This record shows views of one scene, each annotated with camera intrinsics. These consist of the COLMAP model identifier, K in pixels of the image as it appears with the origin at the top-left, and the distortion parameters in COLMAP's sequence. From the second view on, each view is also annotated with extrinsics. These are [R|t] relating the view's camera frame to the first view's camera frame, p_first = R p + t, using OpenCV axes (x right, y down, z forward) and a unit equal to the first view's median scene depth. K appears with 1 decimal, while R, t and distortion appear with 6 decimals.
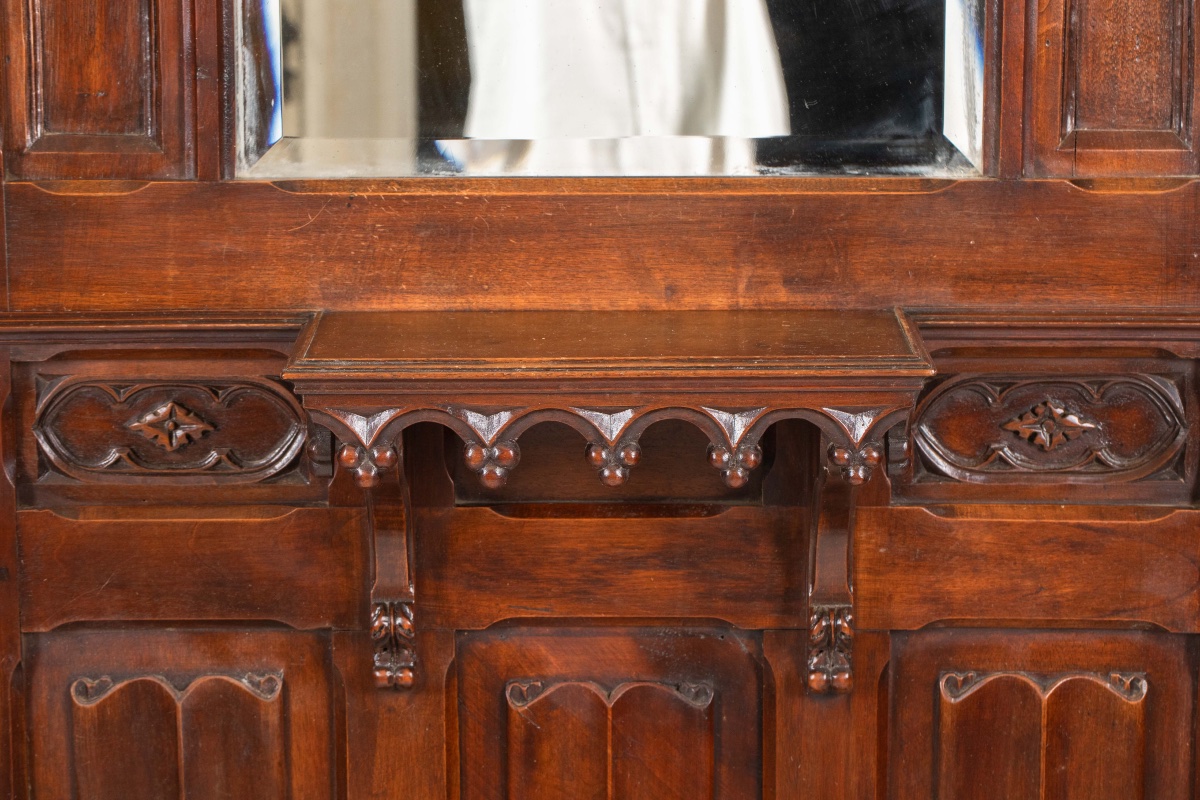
lens RADIAL K [[3600.4, 0, 601.3], [0, 3600.4, 400.3], [0, 0, 1]] dist [-0.019123, 0.000000]
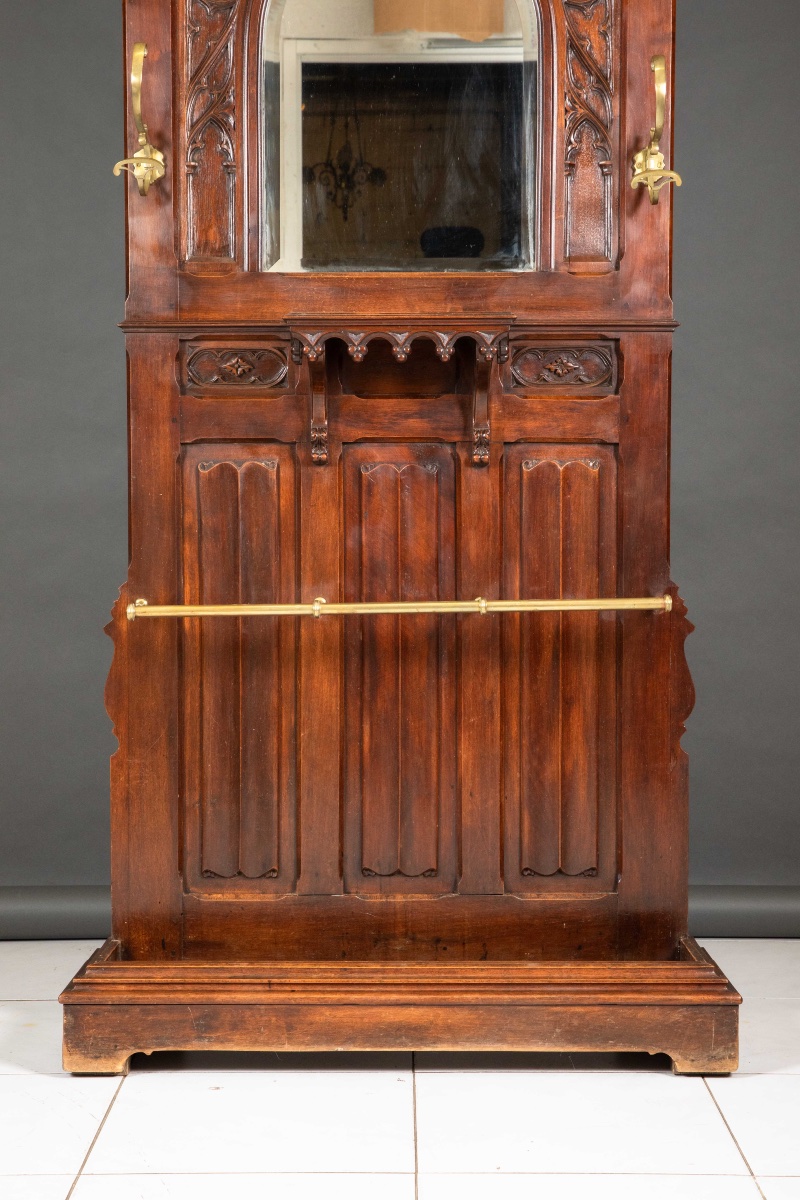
lens RADIAL K [[1928.9, 0, 397.6], [0, 1928.9, 599.5], [0, 0, 1]] dist [0.019898, 0.000000]
pose [[0.999968, -0.000148, 0.007960, -0.010552], [0.001055, 0.993465, -0.114136, 0.346708], [-0.007891, 0.114141, 0.993433, -0.421421]]
